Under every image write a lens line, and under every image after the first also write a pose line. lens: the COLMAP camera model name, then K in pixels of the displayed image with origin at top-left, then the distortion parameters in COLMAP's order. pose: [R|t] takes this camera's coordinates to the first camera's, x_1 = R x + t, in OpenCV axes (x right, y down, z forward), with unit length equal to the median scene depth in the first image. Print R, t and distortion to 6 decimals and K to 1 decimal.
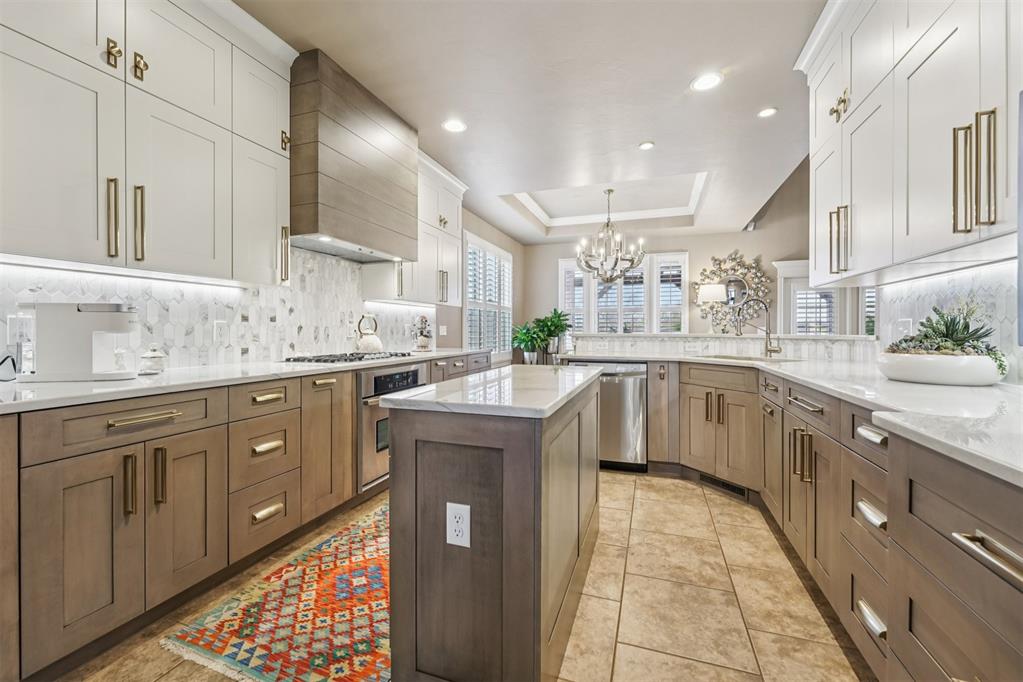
lens RADIAL K [[412.9, 0, 506.9], [0, 412.9, 334.9], [0, 0, 1]] dist [0.000637, -0.000018]
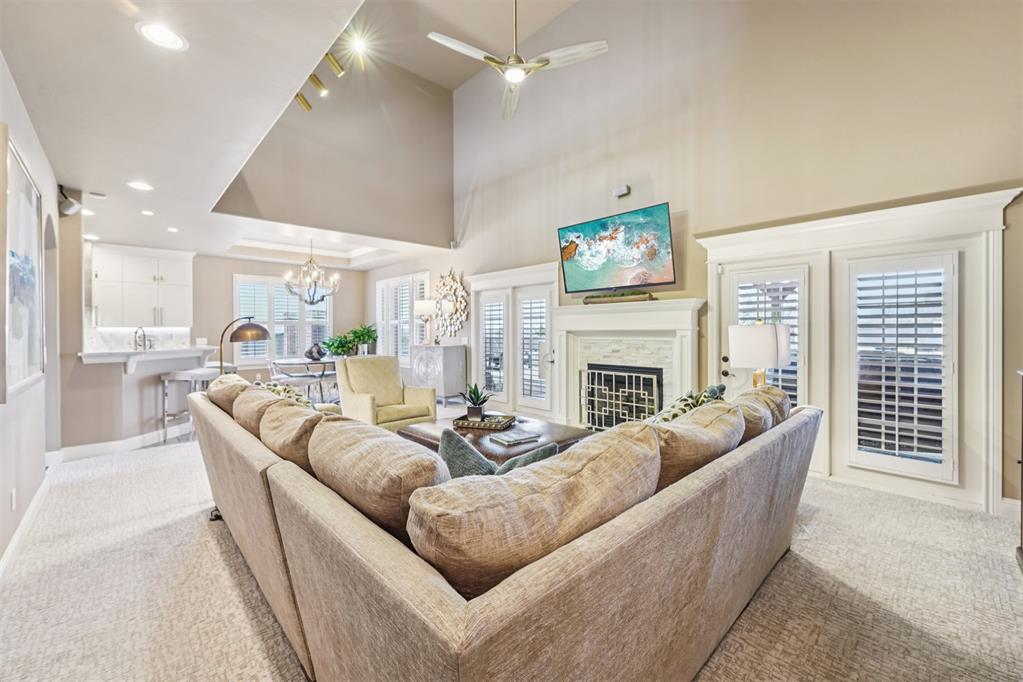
lens RADIAL K [[412.9, 0, 506.9], [0, 412.9, 334.9], [0, 0, 1]] dist [0.000637, -0.000018]
pose [[0.888546, 0.007348, -0.458728, 1.560803], [-0.018073, 0.999656, -0.018993, -0.009247], [0.458431, 0.025167, 0.888374, 0.124504]]
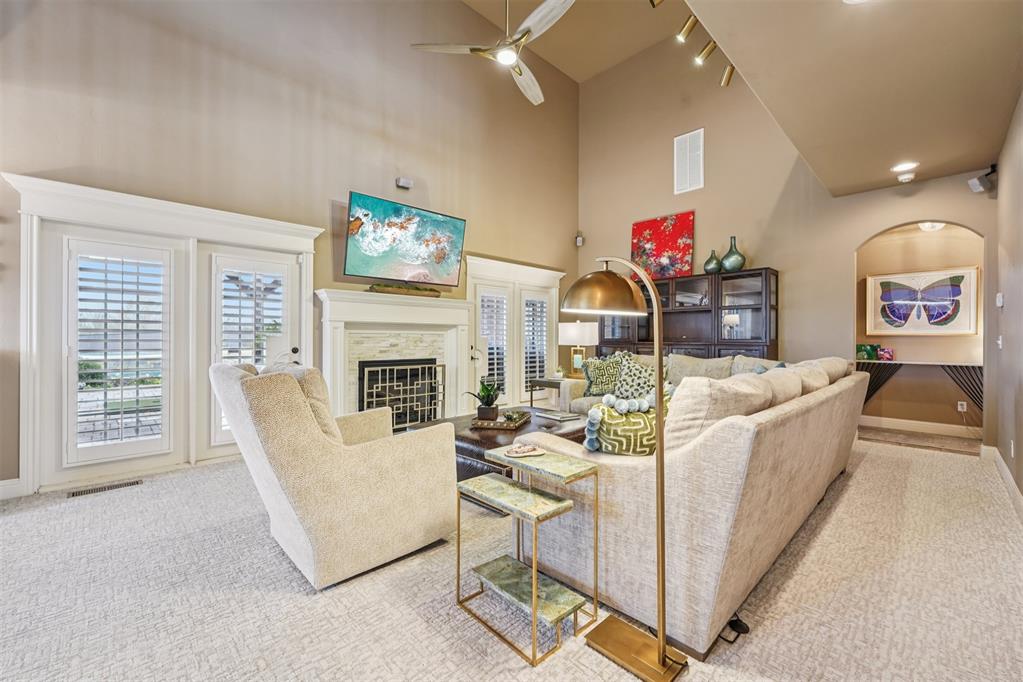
lens RADIAL K [[420.2, 0, 509.1], [0, 420.2, 335.2], [0, 0, 1]] dist [0.002035, 0.000124]
pose [[0.441091, 0.004191, 0.897452, 0.596897], [-0.002564, 0.999991, -0.003409, -0.014529], [-0.897458, -0.000797, 0.441098, 0.448308]]
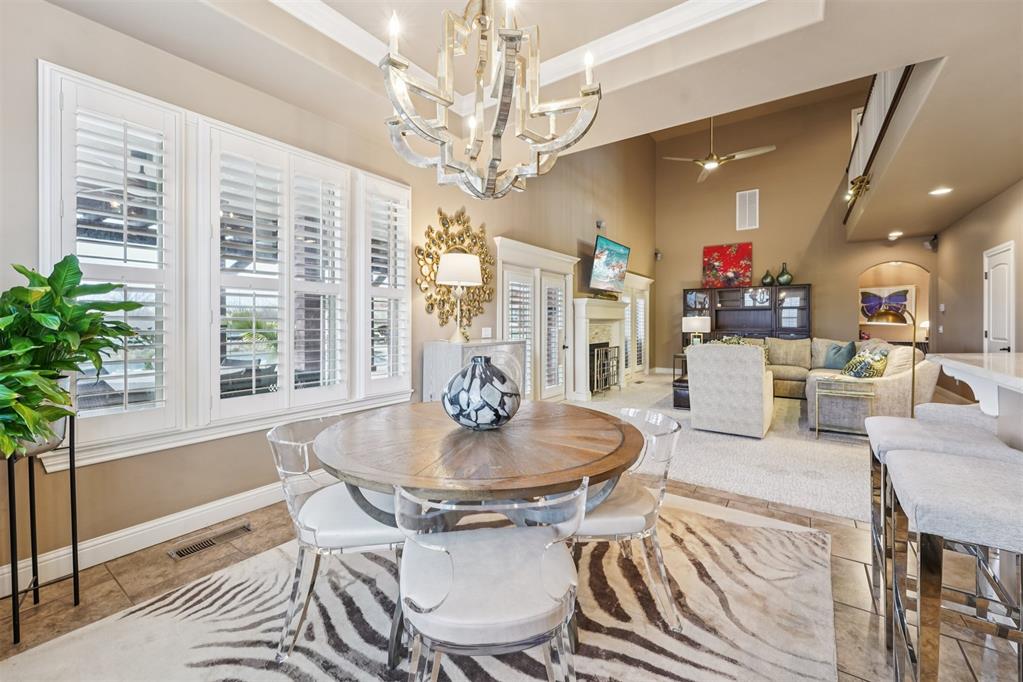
lens RADIAL K [[410.7, 0, 508.7], [0, 410.7, 319.0], [0, 0, 1]] dist [0.000251, 0.000058]
pose [[0.275399, 0.002523, 0.961327, -0.054516], [0.003502, 0.999987, -0.003627, -0.039176], [-0.961324, 0.004365, 0.275387, 0.989608]]
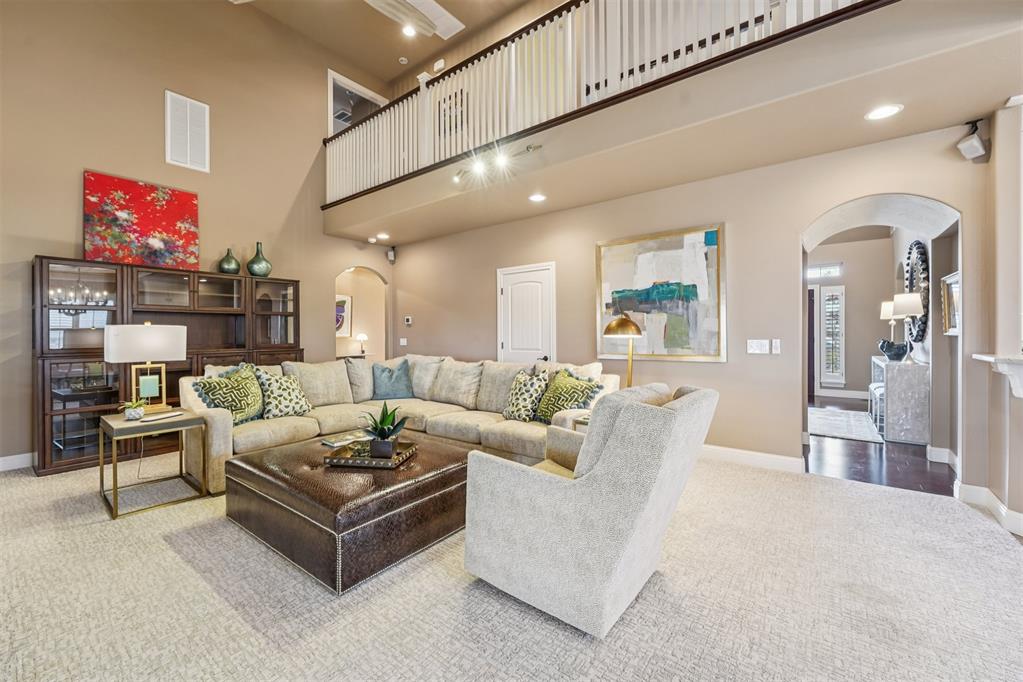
lens RADIAL K [[412.9, 0, 506.9], [0, 412.9, 334.9], [0, 0, 1]] dist [0.000637, -0.000018]
pose [[-0.949343, 0.001276, 0.314238, 0.856170], [0.003758, 0.999966, 0.007291, -0.036909], [-0.314218, 0.008103, -0.949316, 1.169985]]
